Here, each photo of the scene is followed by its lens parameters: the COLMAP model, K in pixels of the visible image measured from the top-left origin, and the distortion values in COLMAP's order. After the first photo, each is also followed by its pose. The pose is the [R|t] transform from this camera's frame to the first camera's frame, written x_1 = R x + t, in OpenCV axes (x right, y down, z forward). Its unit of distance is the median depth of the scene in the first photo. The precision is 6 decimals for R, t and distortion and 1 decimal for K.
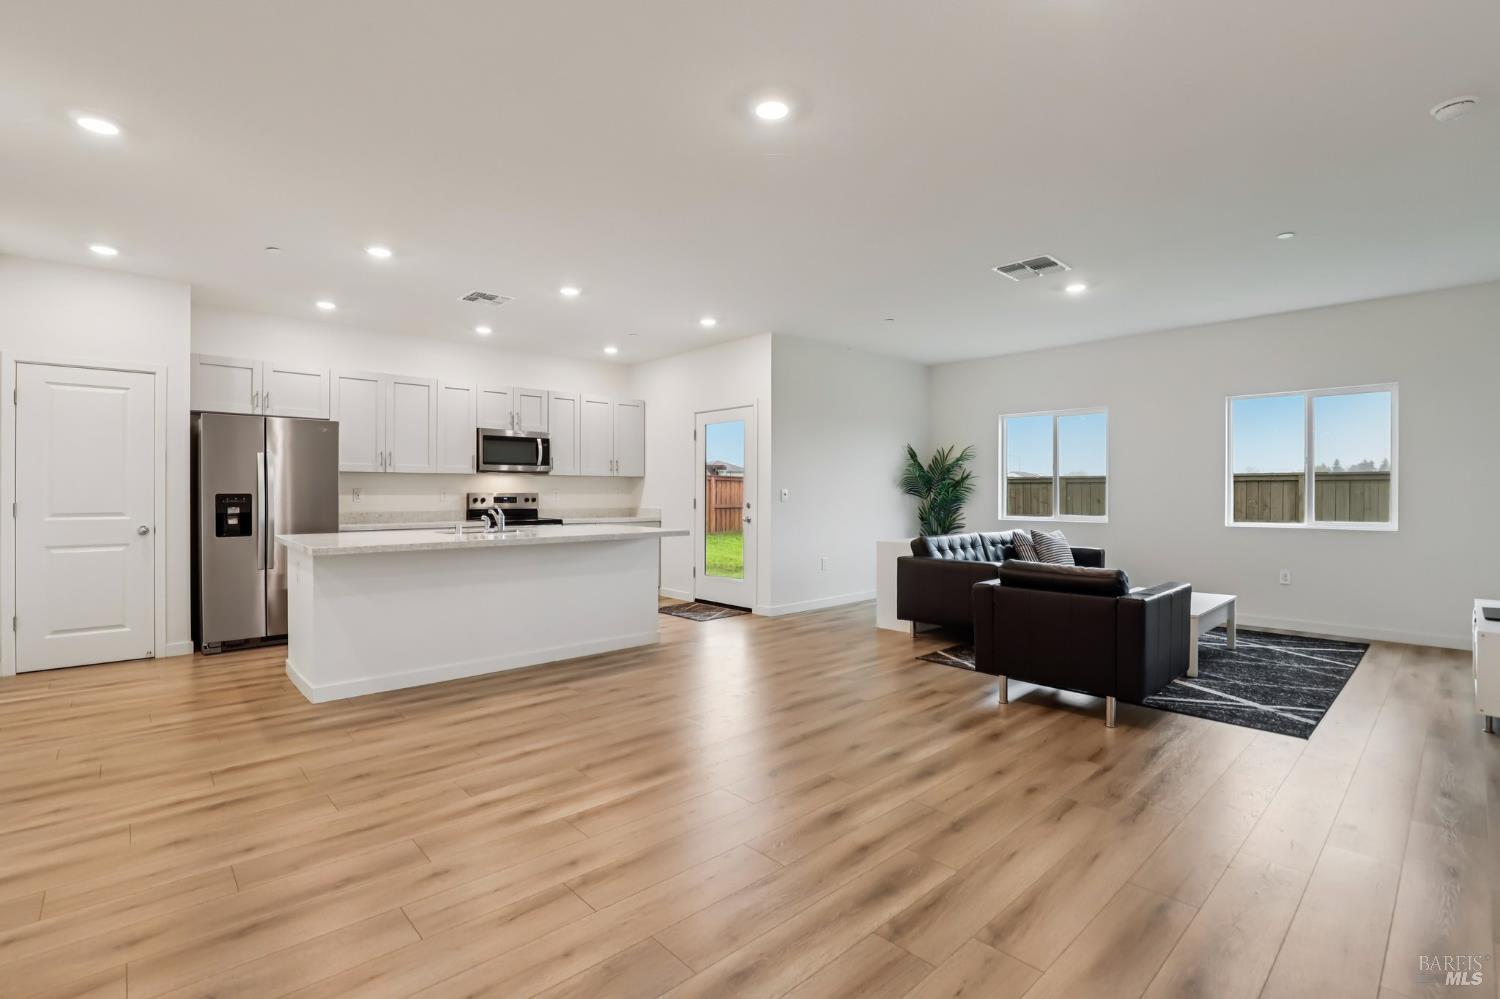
lens RADIAL K [[689.3, 0, 747.1], [0, 689.3, 488.8], [0, 0, 1]] dist [-0.035513, 0.005906]
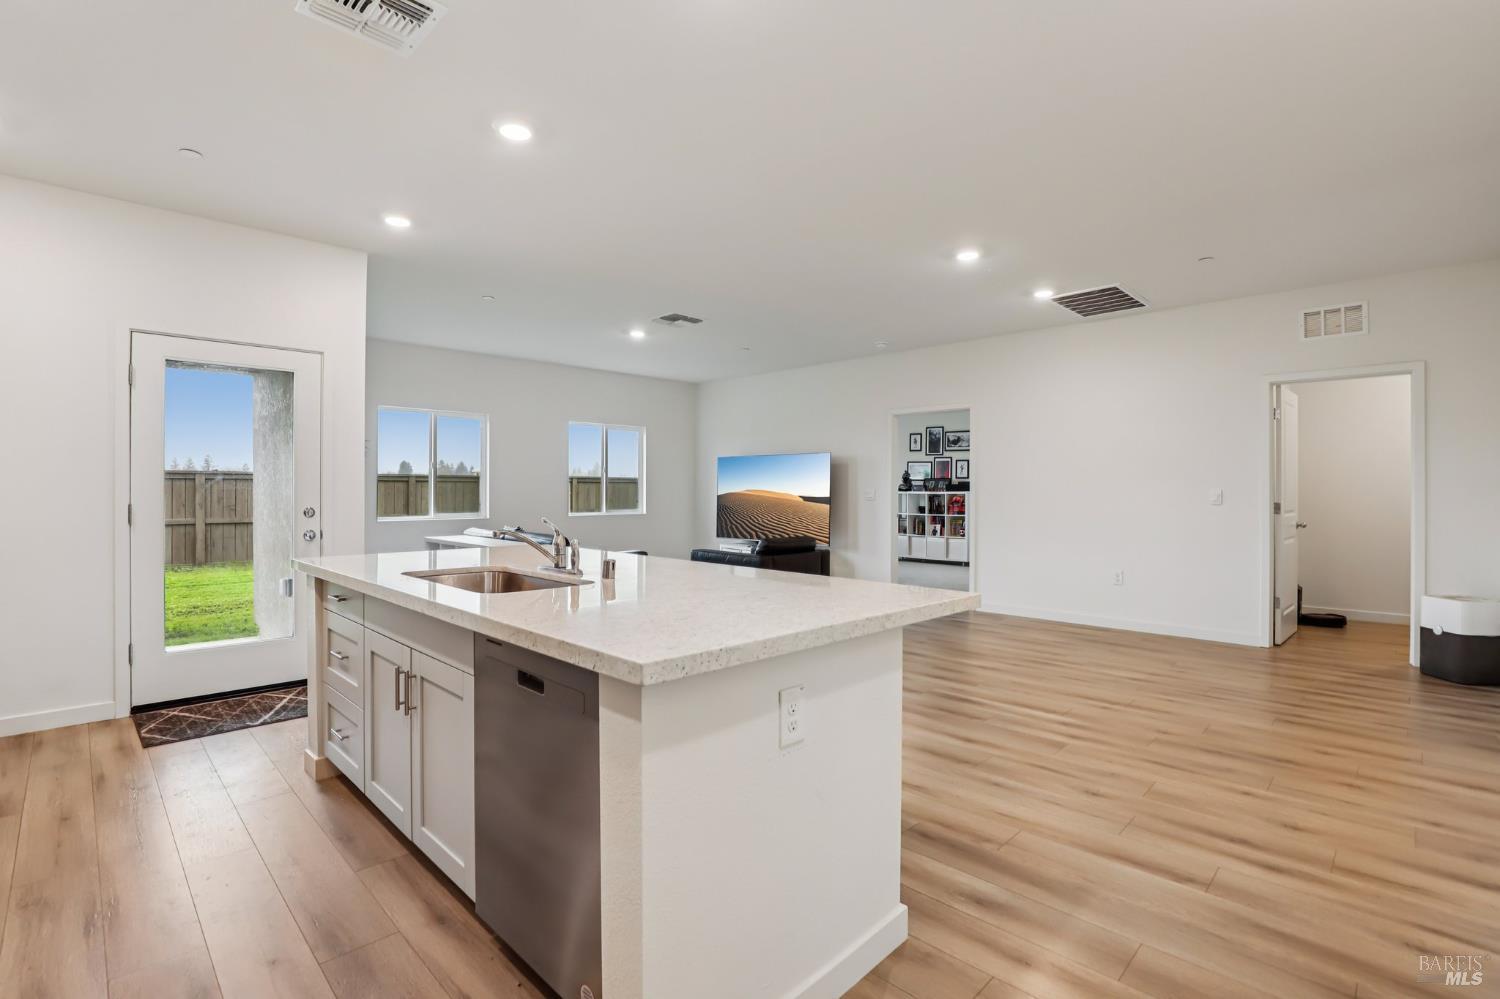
lens RADIAL K [[689.3, 0, 748.1], [0, 689.3, 484.0], [0, 0, 1]] dist [-0.035513, 0.005906]
pose [[-0.045093, 0.009510, 0.998938, -0.692956], [-0.005693, 0.999936, -0.009777, 0.002441], [-0.998967, -0.006128, -0.045036, 0.707407]]
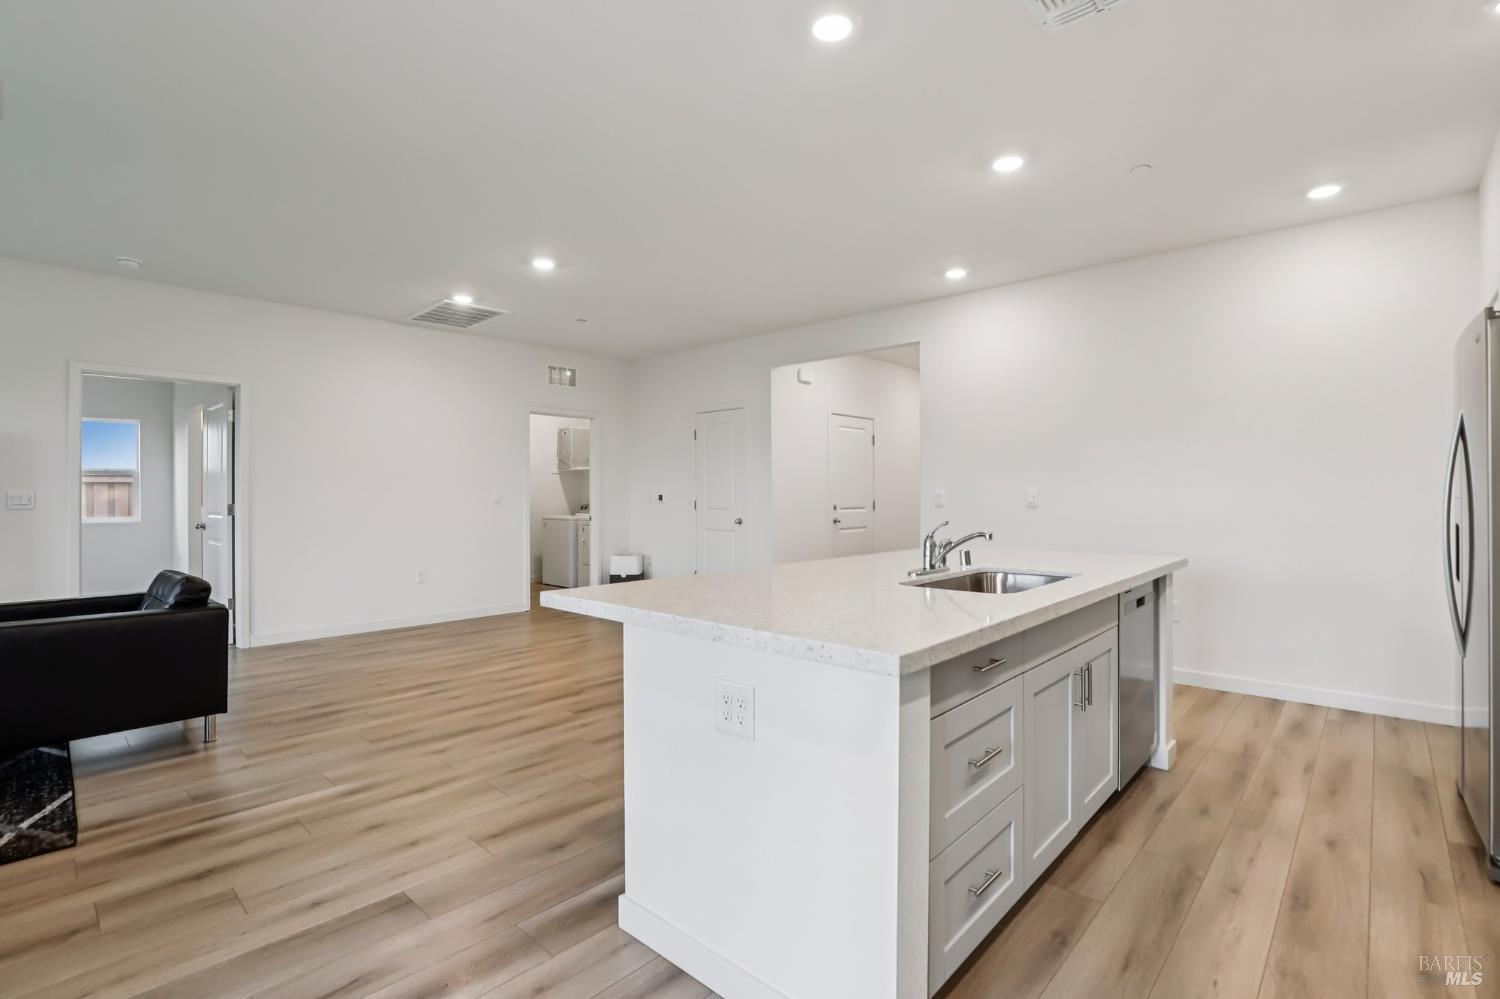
lens RADIAL K [[689.3, 0, 743.6], [0, 689.3, 487.5], [0, 0, 1]] dist [-0.035513, 0.005906]
pose [[-0.997238, 0.000018, -0.074269, -0.144628], [0.001118, 0.999890, -0.014775, 0.005460], [0.074260, -0.014817, -0.997129, 1.199922]]
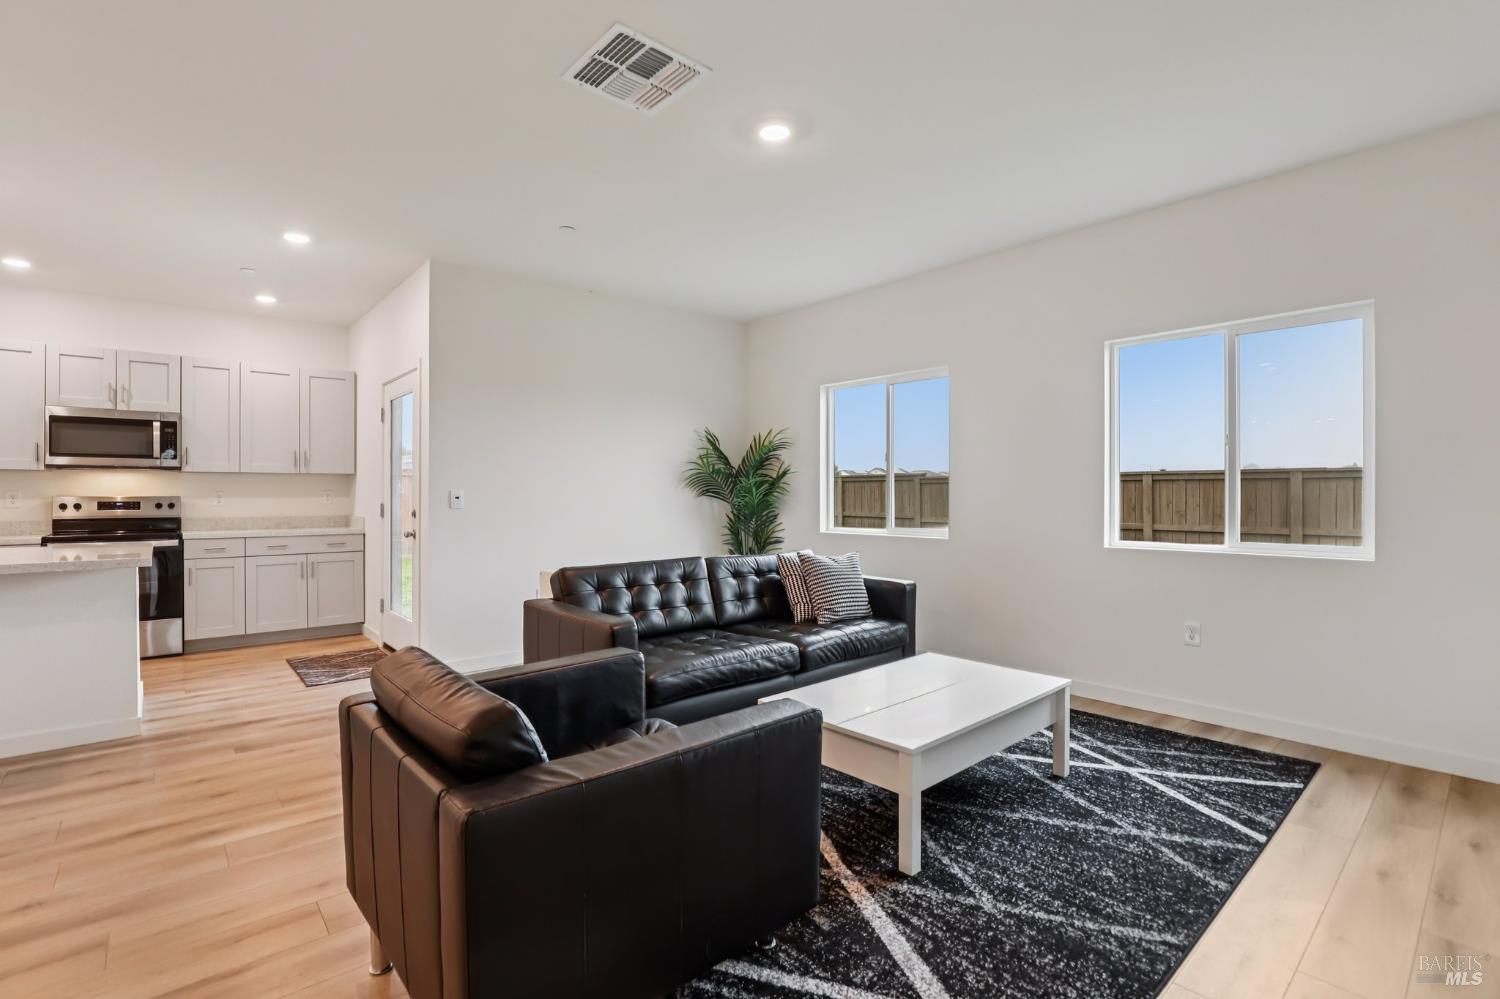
lens RADIAL K [[689.3, 0, 747.6], [0, 689.3, 491.1], [0, 0, 1]] dist [-0.035513, 0.005906]
pose [[0.999580, -0.001975, -0.028910, 0.396153], [0.002016, 0.999997, 0.001380, 0.000981], [0.028907, -0.001438, 0.999581, 0.361050]]
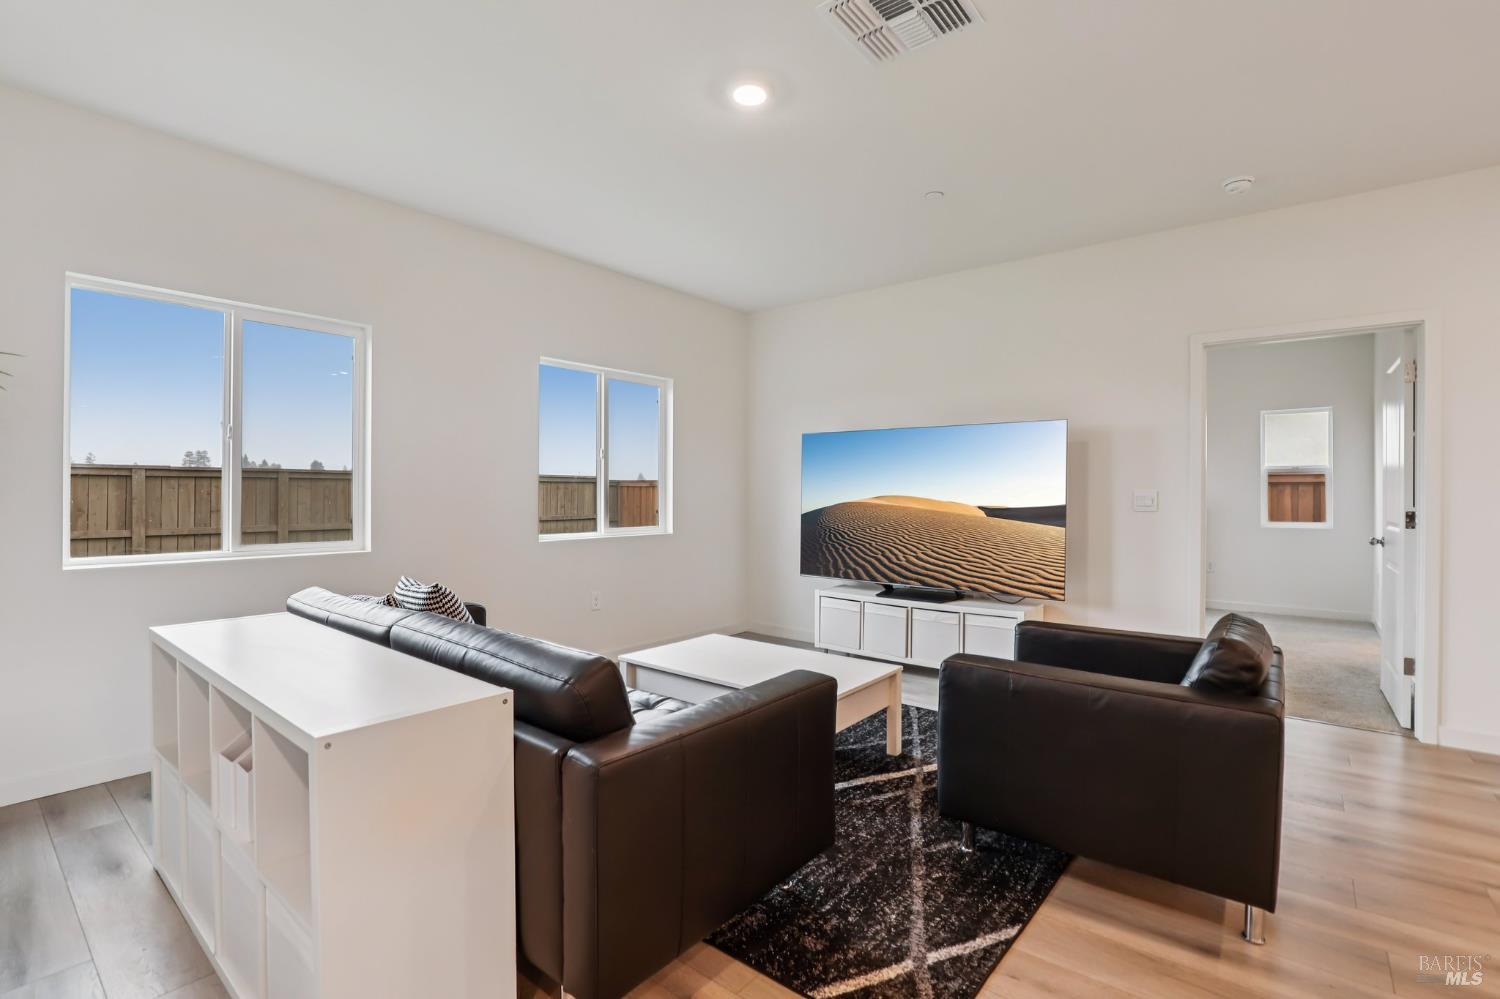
lens RADIAL K [[689.3, 0, 763.8], [0, 689.3, 497.5], [0, 0, 1]] dist [-0.035513, 0.005906]
pose [[-0.138770, -0.007556, 0.990296, -0.017931], [-0.007334, 0.999951, 0.006602, 0.002705], [-0.990297, -0.006347, -0.138819, 0.875602]]
